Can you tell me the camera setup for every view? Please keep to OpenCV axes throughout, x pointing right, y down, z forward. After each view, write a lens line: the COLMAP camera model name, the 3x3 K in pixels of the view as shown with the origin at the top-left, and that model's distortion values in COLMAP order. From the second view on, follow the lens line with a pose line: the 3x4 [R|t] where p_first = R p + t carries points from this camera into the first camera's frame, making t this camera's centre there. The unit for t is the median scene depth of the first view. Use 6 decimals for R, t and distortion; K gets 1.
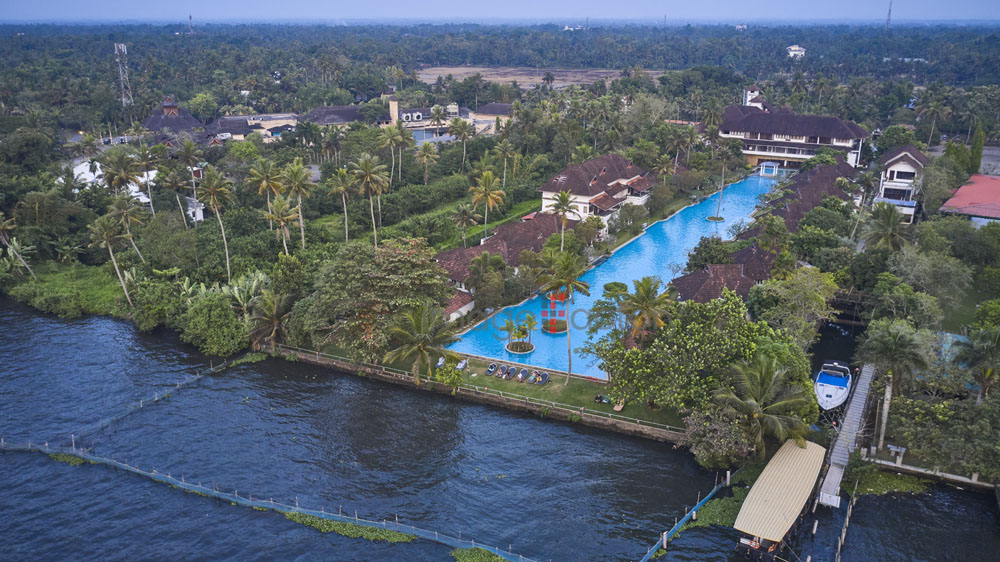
lens RADIAL K [[796.9, 0, 497.8], [0, 796.9, 280.4], [0, 0, 1]] dist [-0.010363, 0.005186]
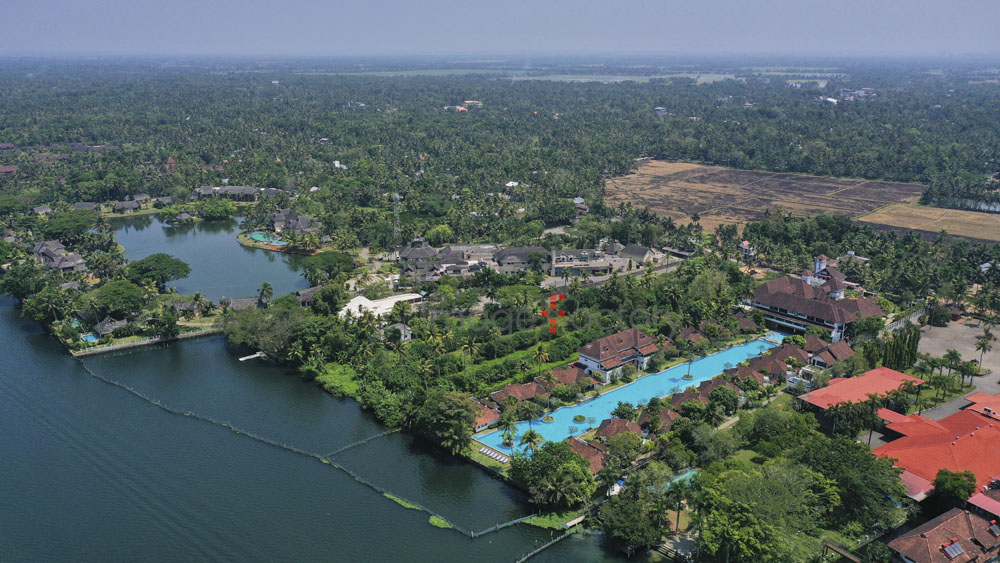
lens RADIAL K [[795.8, 0, 497.8], [0, 795.8, 283.7], [0, 0, 1]] dist [0.003857, 0.007704]
pose [[0.939362, 0.099975, -0.328031, 0.412154], [-0.109493, 0.993931, -0.010625, -0.202493], [0.324977, 0.045898, 0.944607, -0.689511]]
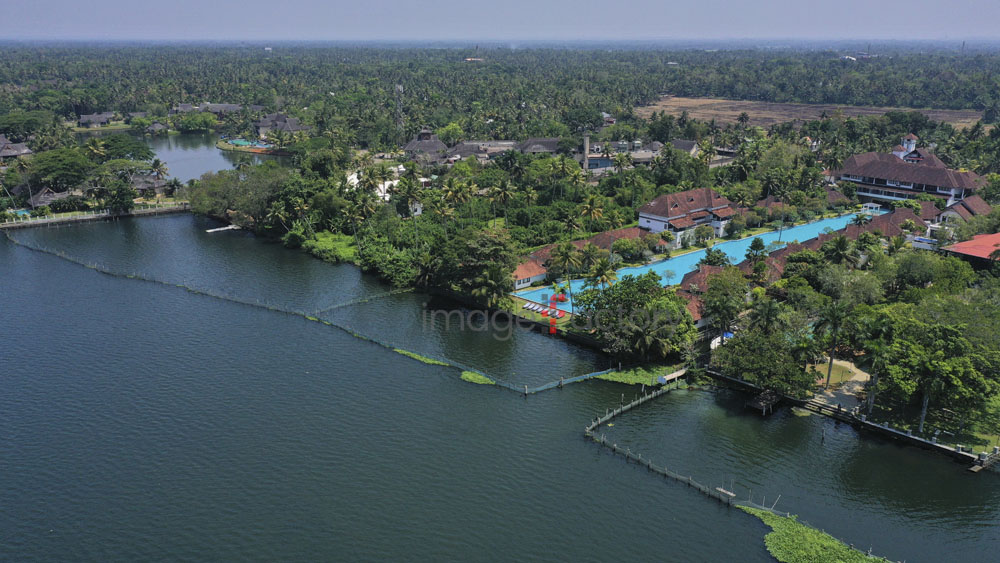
lens RADIAL K [[795.8, 0, 497.6], [0, 795.8, 279.9], [0, 0, 1]] dist [0.003857, 0.007704]
pose [[0.940786, 0.100299, -0.323824, 0.259352], [-0.107764, 0.994163, -0.005155, 0.038408], [0.321417, 0.039746, 0.946103, -0.366337]]
